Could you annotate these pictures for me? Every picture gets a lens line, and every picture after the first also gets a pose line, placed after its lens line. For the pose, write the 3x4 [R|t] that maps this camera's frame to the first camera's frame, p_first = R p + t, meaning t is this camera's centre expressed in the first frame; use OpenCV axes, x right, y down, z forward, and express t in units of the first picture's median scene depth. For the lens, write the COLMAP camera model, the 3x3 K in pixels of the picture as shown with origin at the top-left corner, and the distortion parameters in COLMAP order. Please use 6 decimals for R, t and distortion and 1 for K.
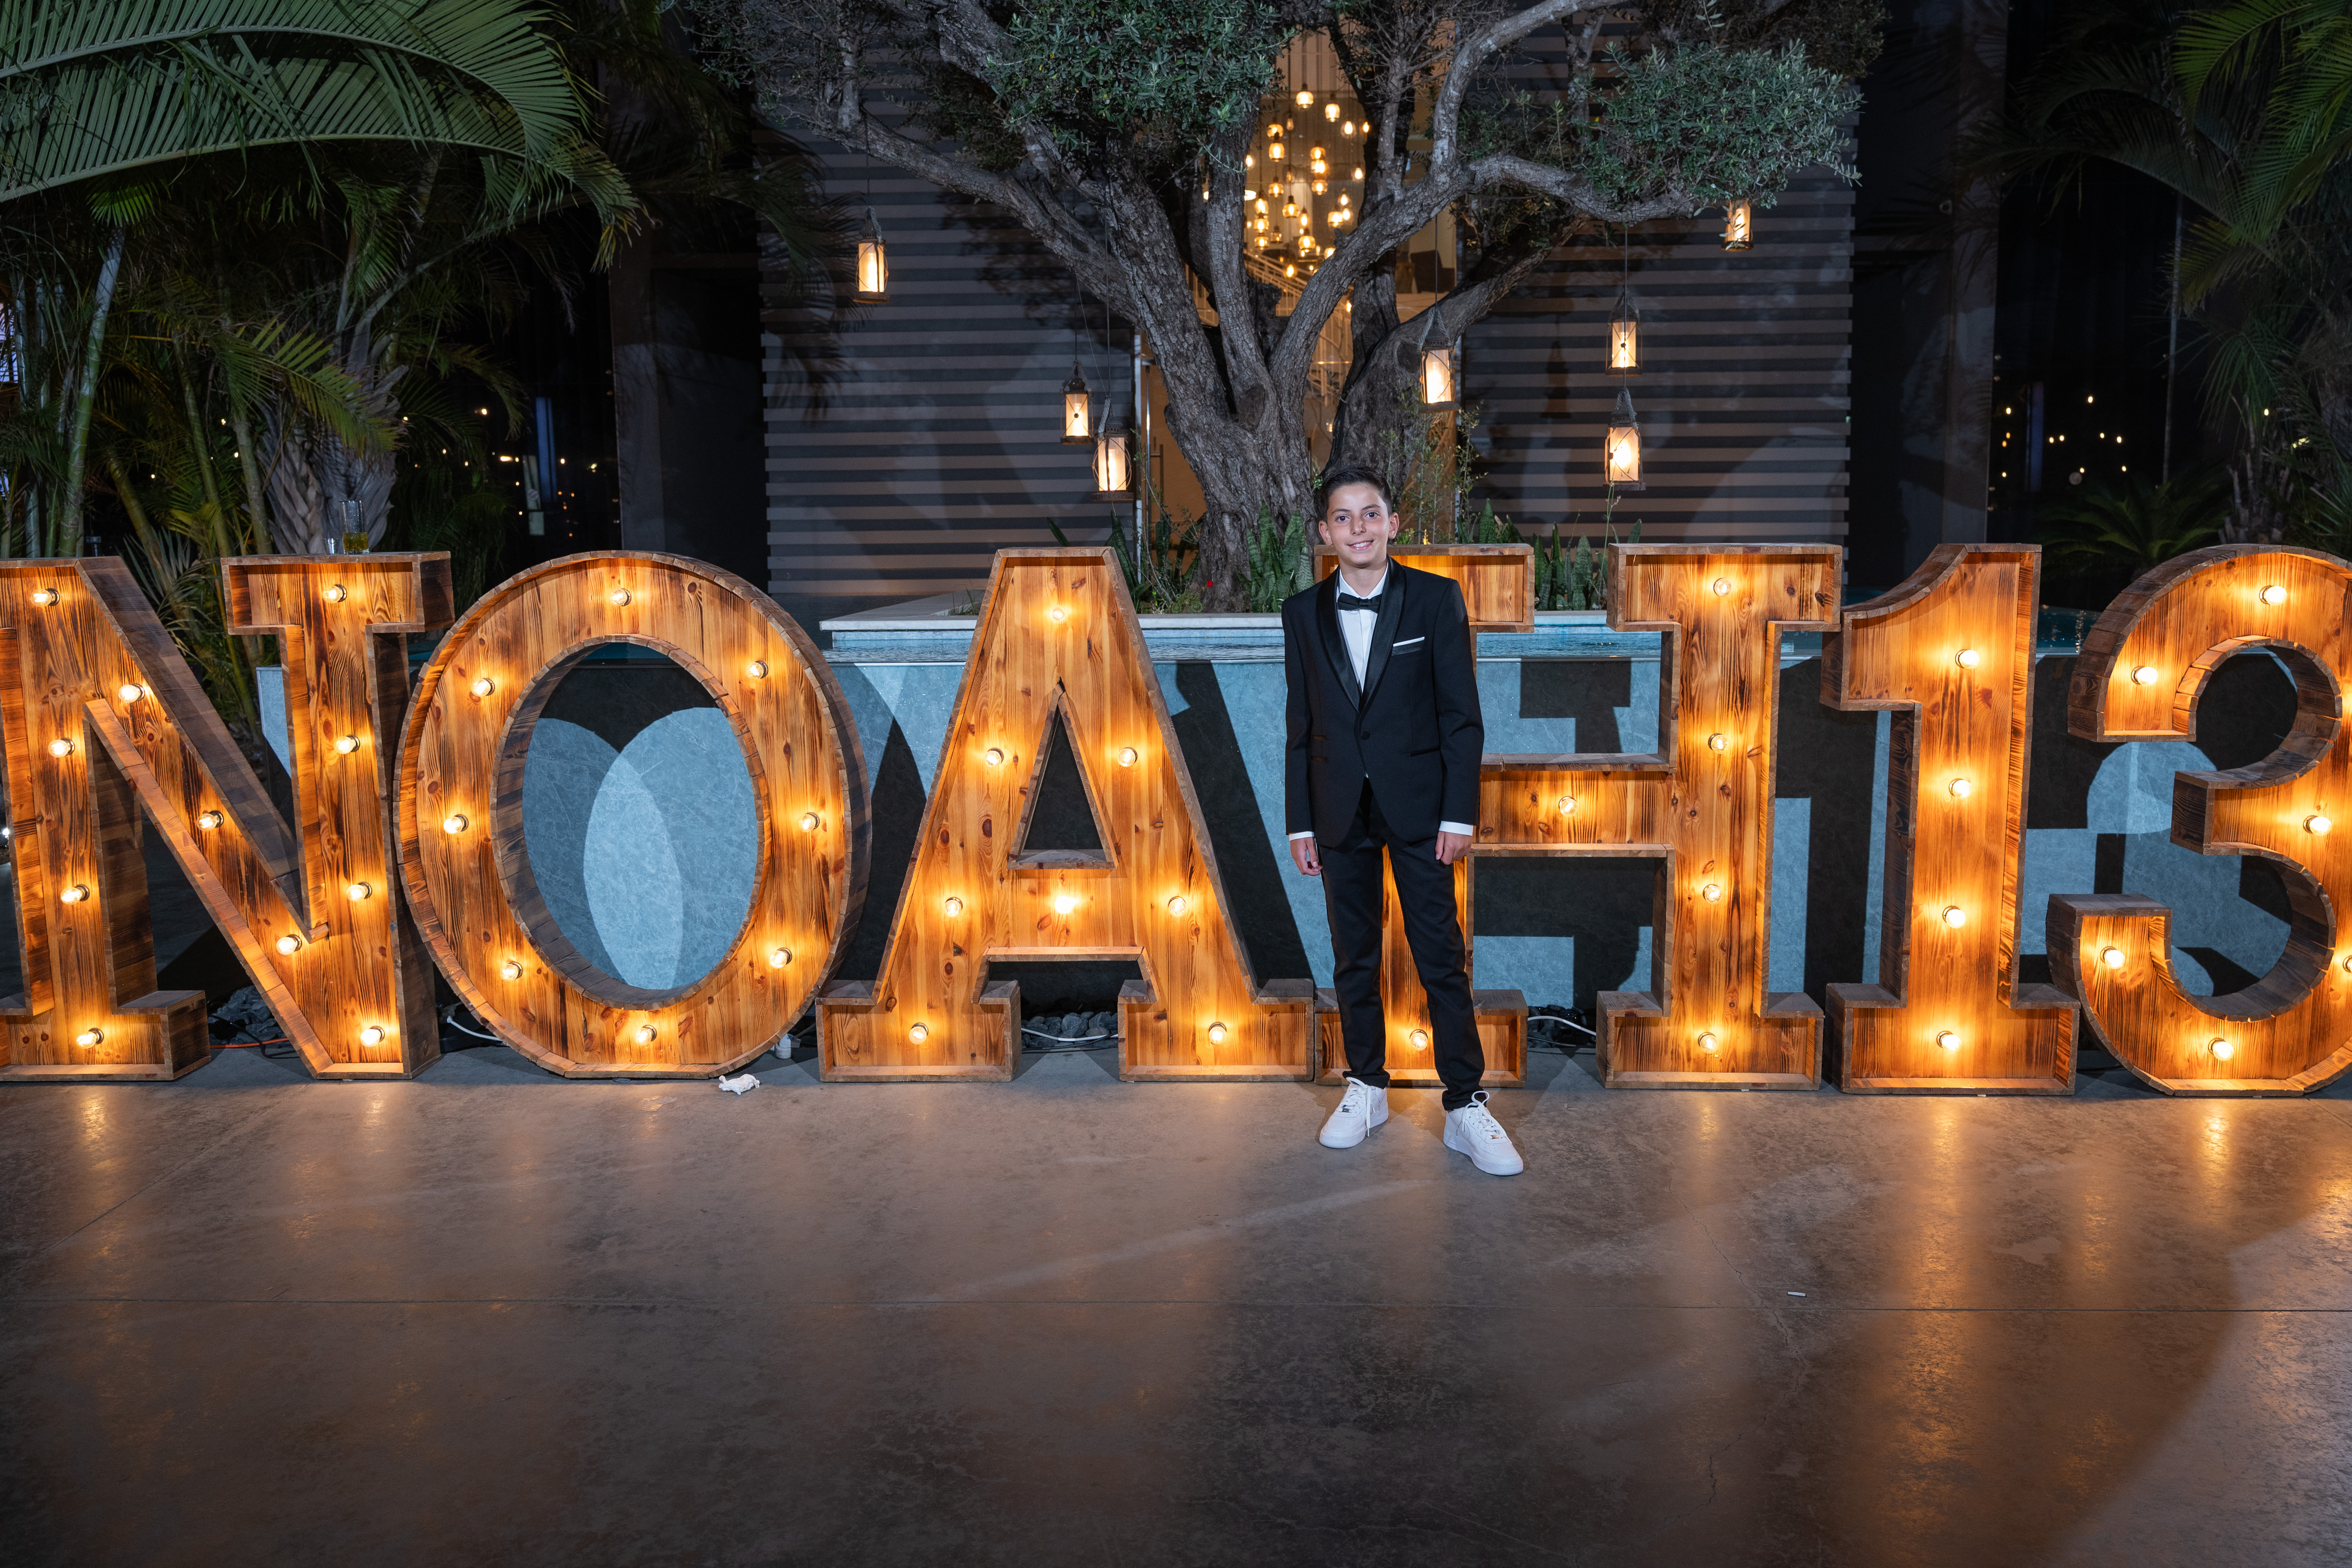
lens RADIAL K [[1928.2, 0, 1236.4], [0, 1928.2, 773.5], [0, 0, 1]] dist [-0.003970, 0.007910]
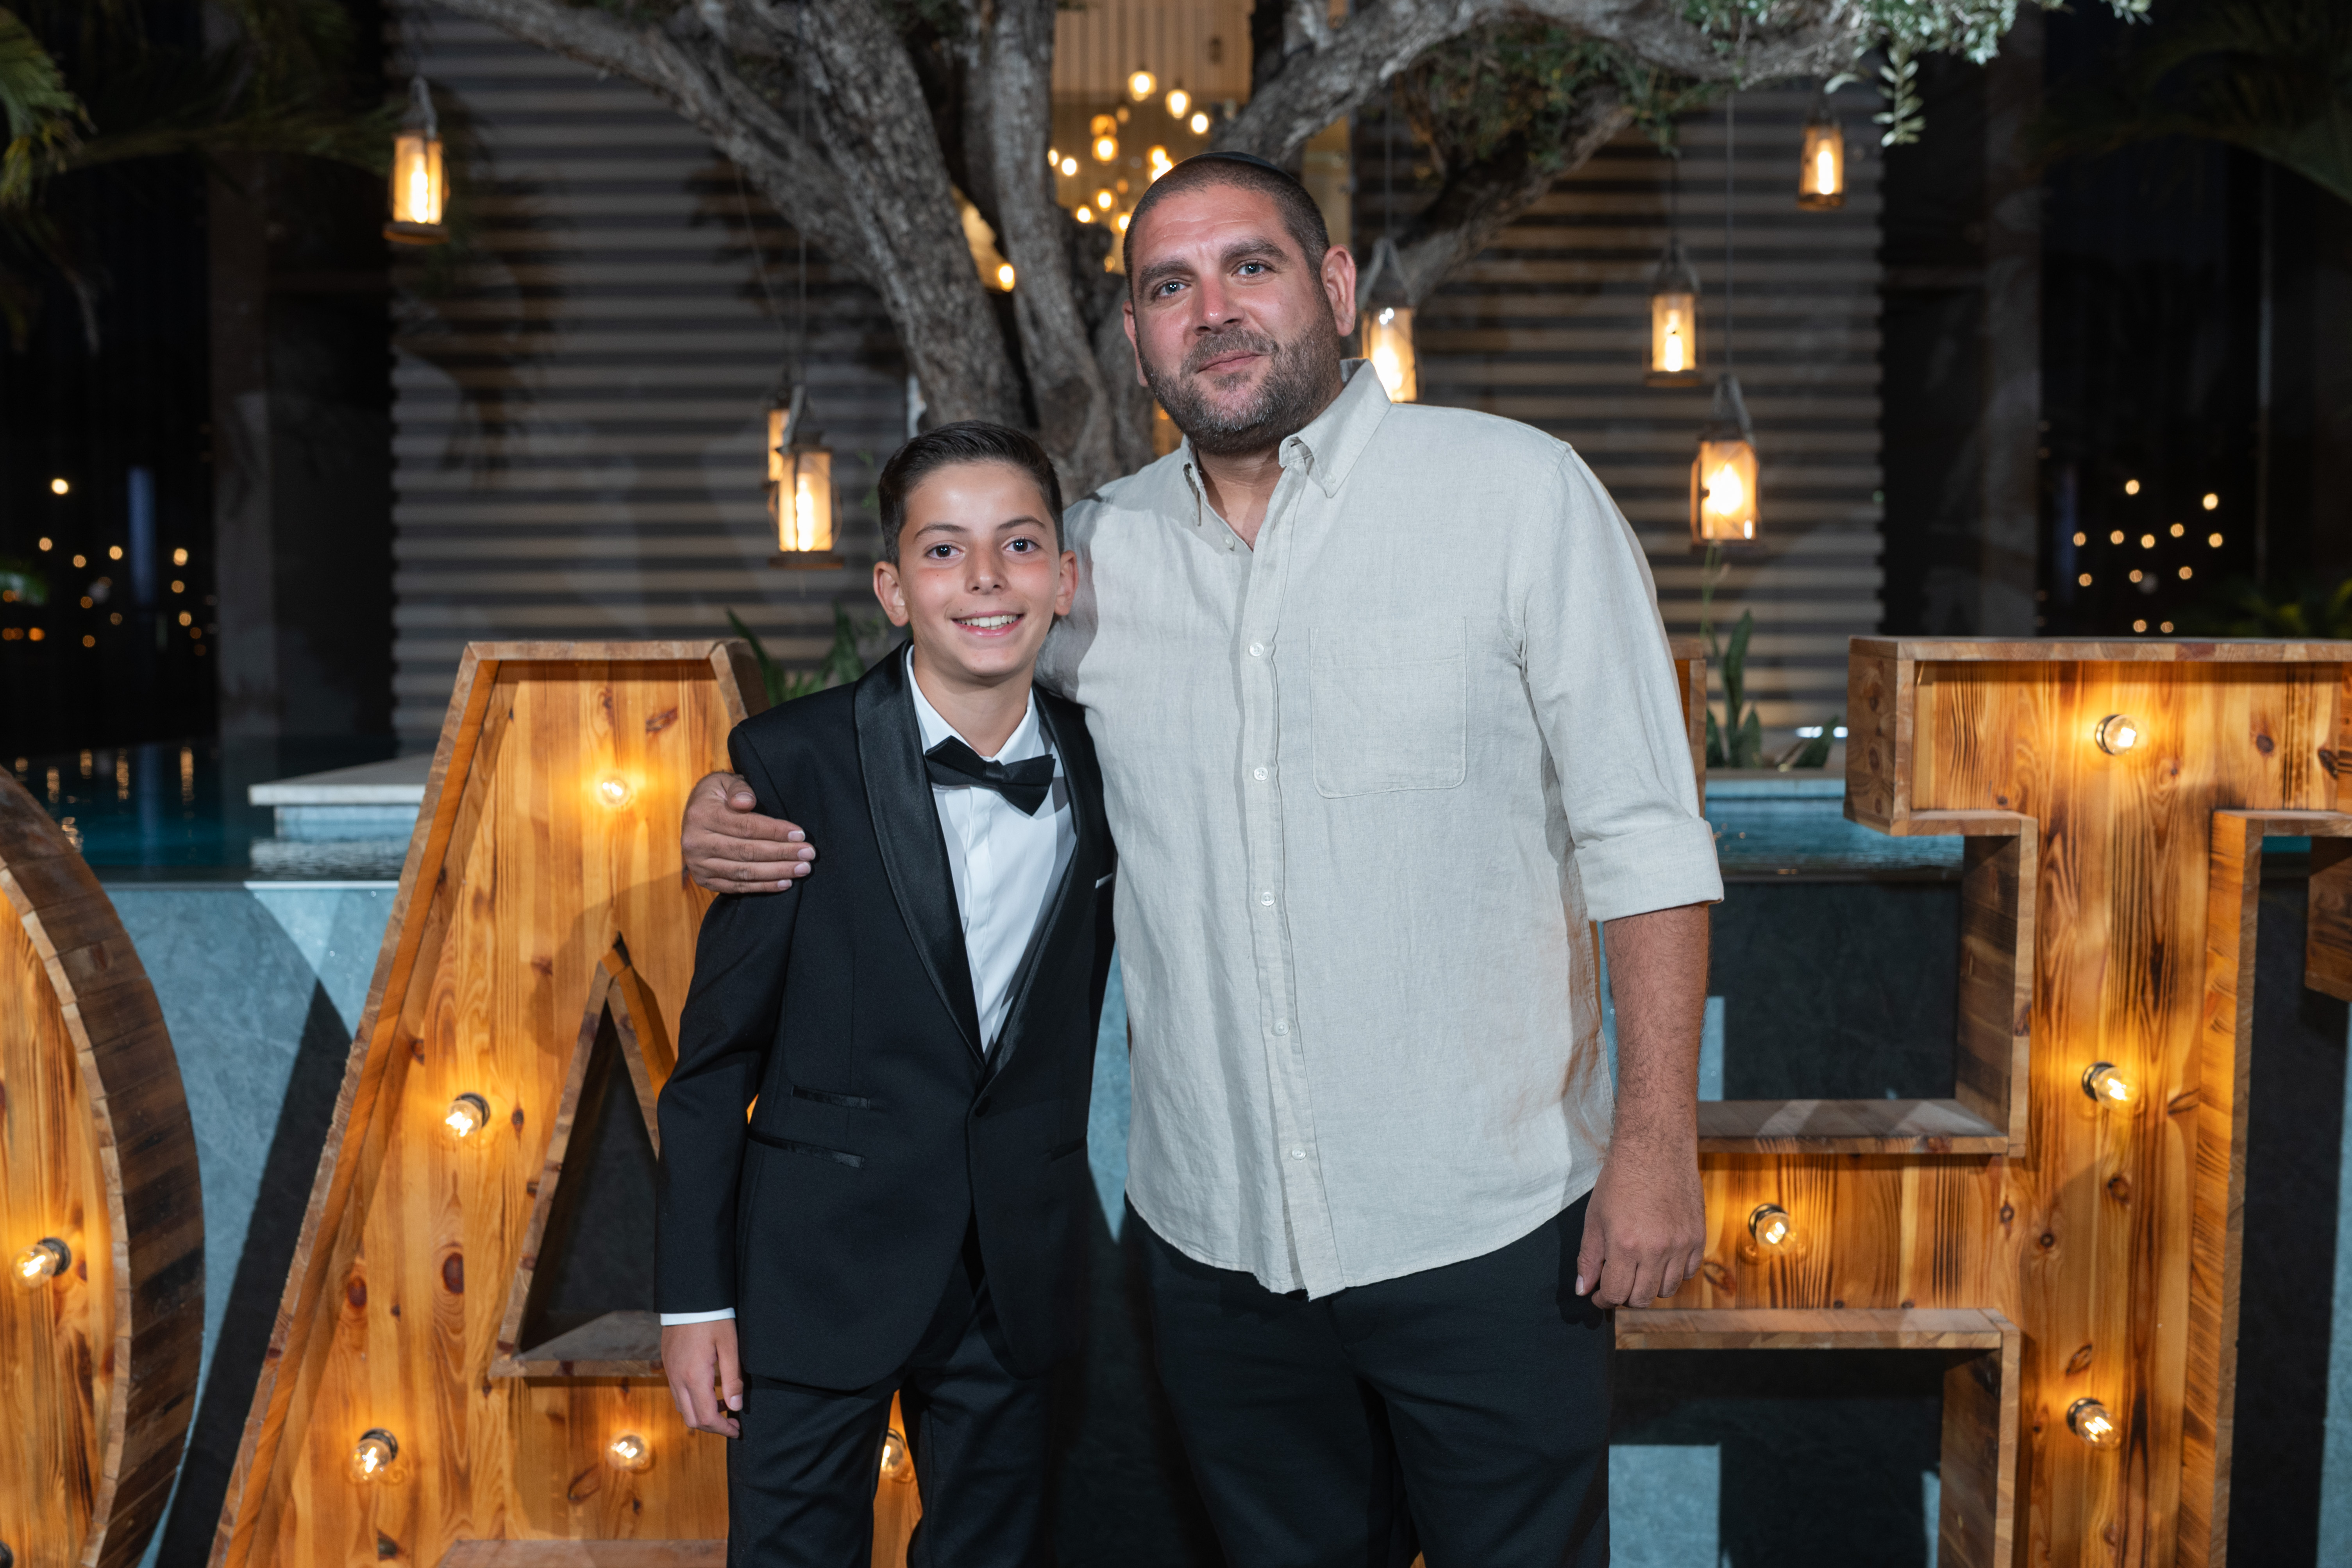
lens RADIAL K [[2320.5, 0, 1159.6], [0, 2320.5, 774.2], [0, 0, 1]] dist [-0.043475, 0.002483]
pose [[0.998978, 0.002784, 0.045120, 0.007598], [0.000491, 0.997375, -0.072408, -0.046297], [-0.045204, 0.072356, 0.996354, 0.452972]]
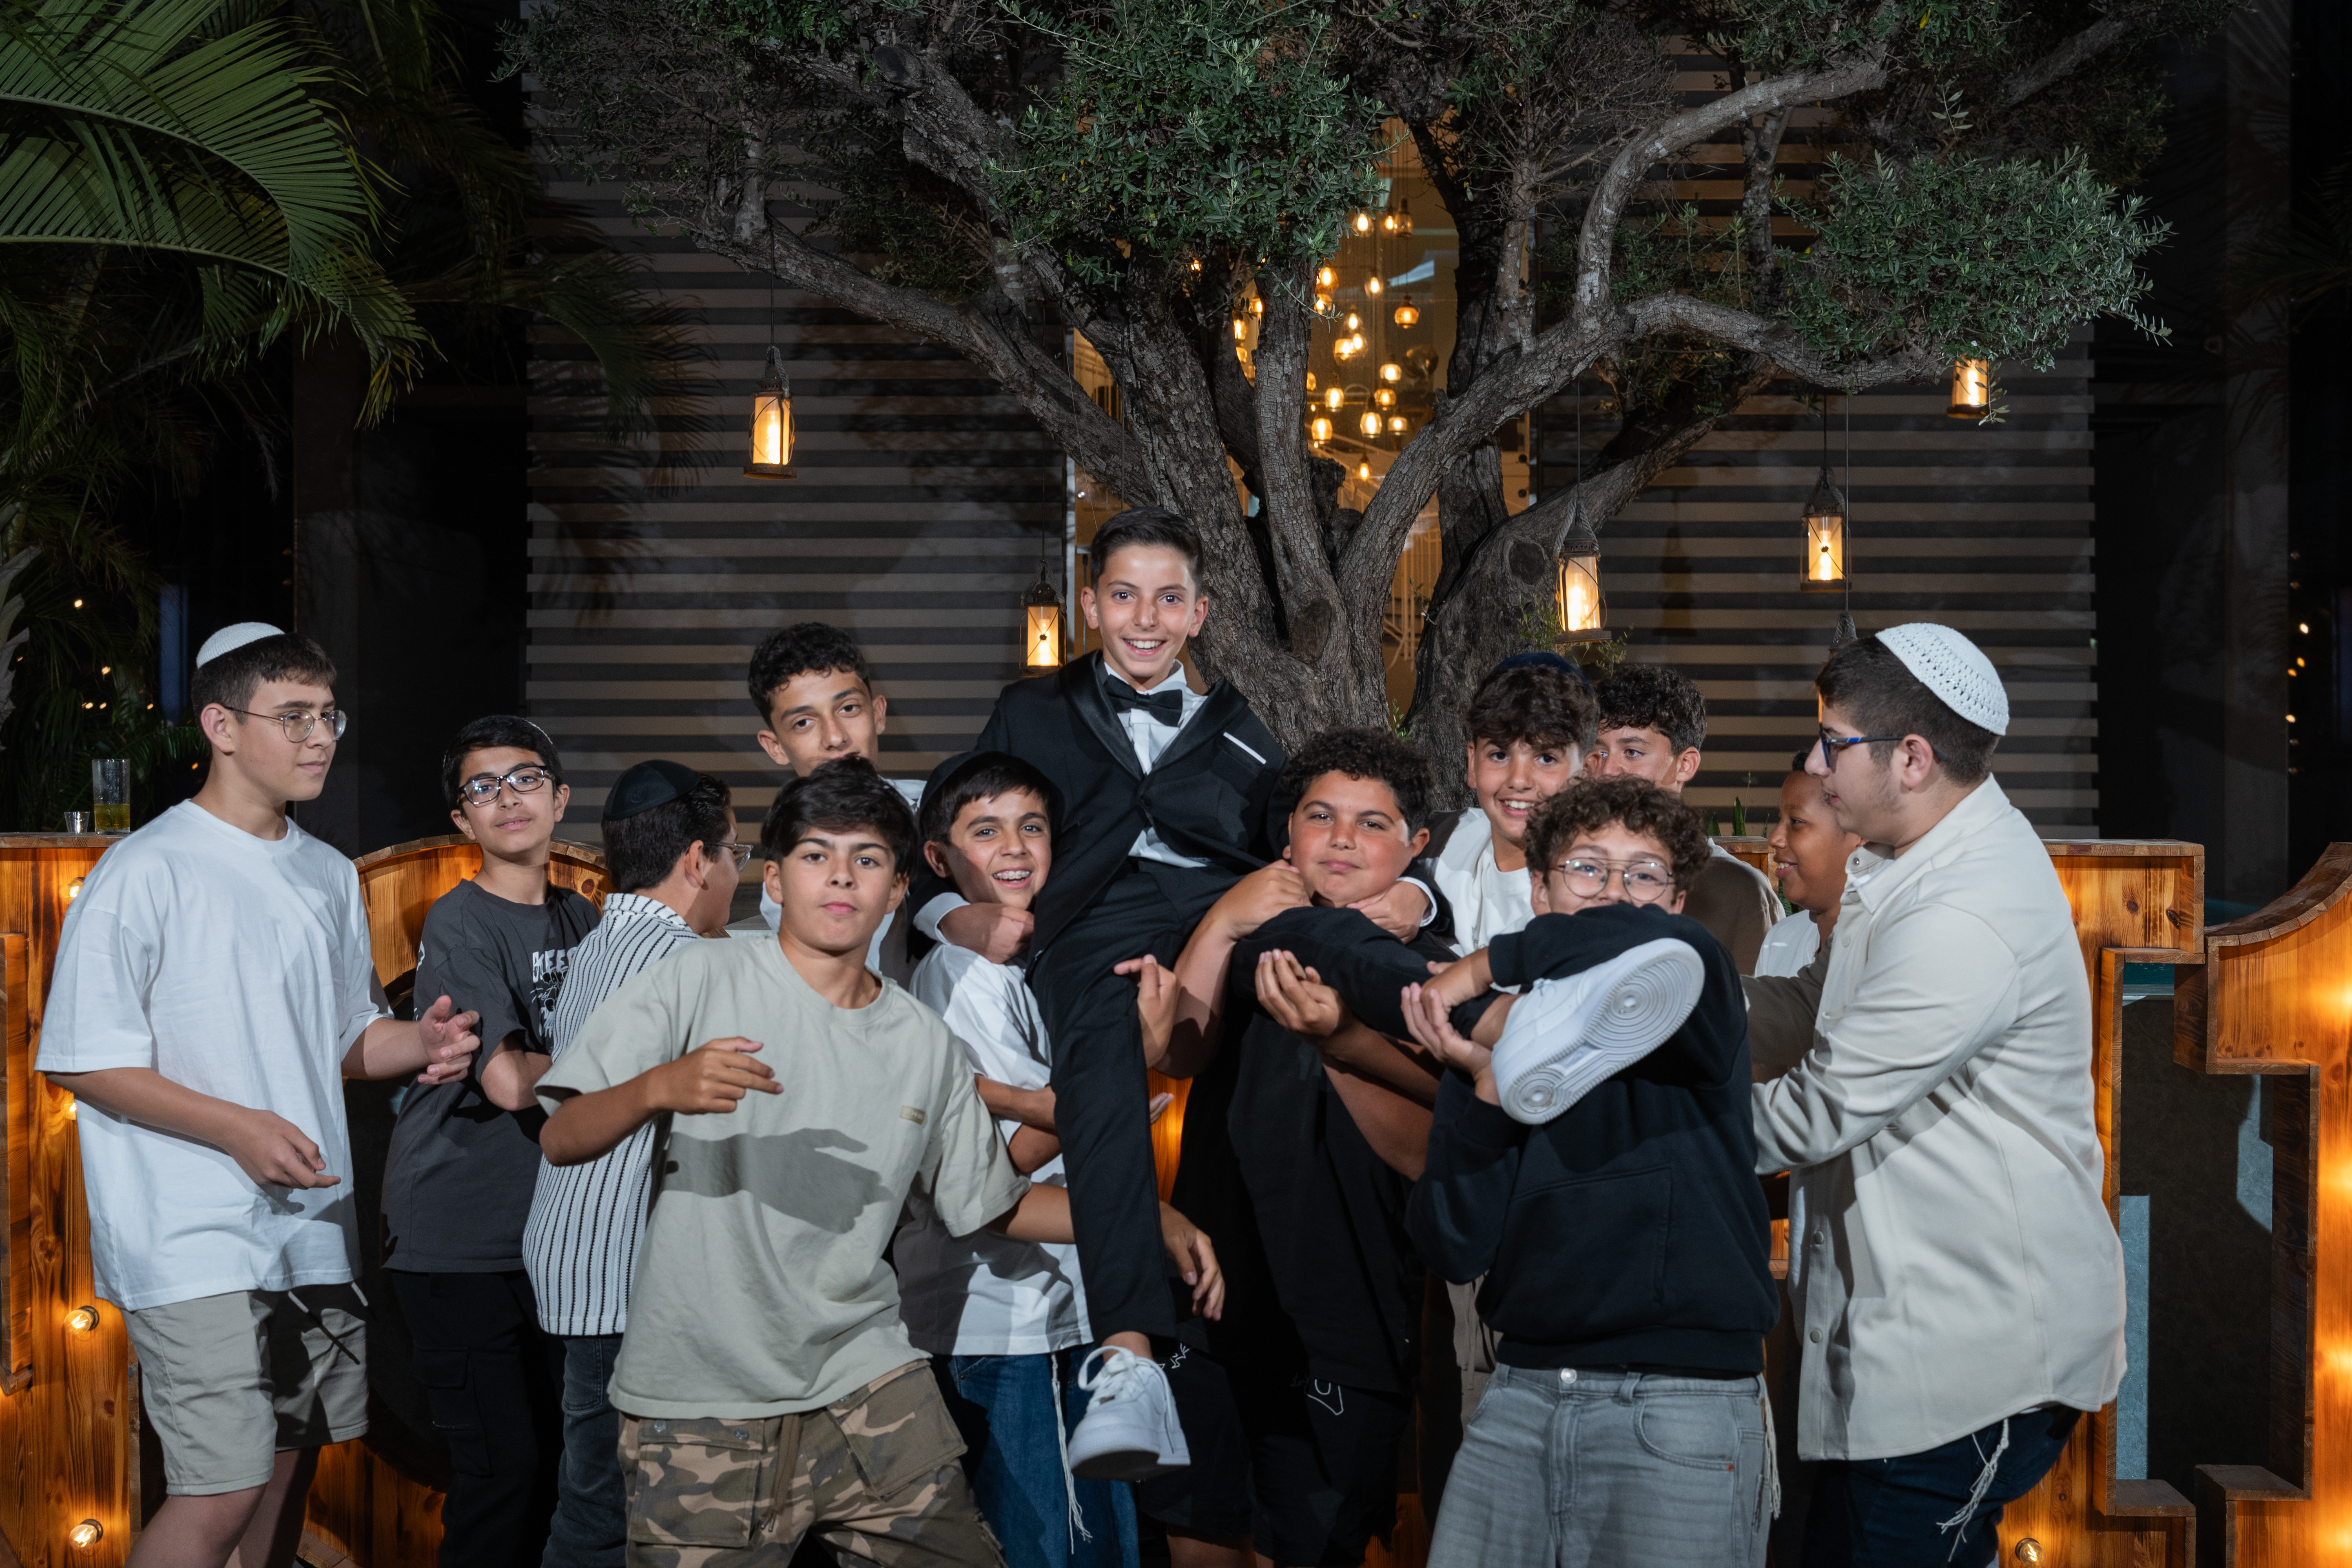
lens RADIAL K [[2882.5, 0, 1214.7], [0, 2882.5, 769.5], [0, 0, 1]] dist [-0.001380, -0.021927]
pose [[0.999692, 0.010415, 0.022506, -0.074039], [-0.007406, 0.991505, -0.129858, -0.003057], [-0.023667, 0.129651, 0.991277, -0.058965]]
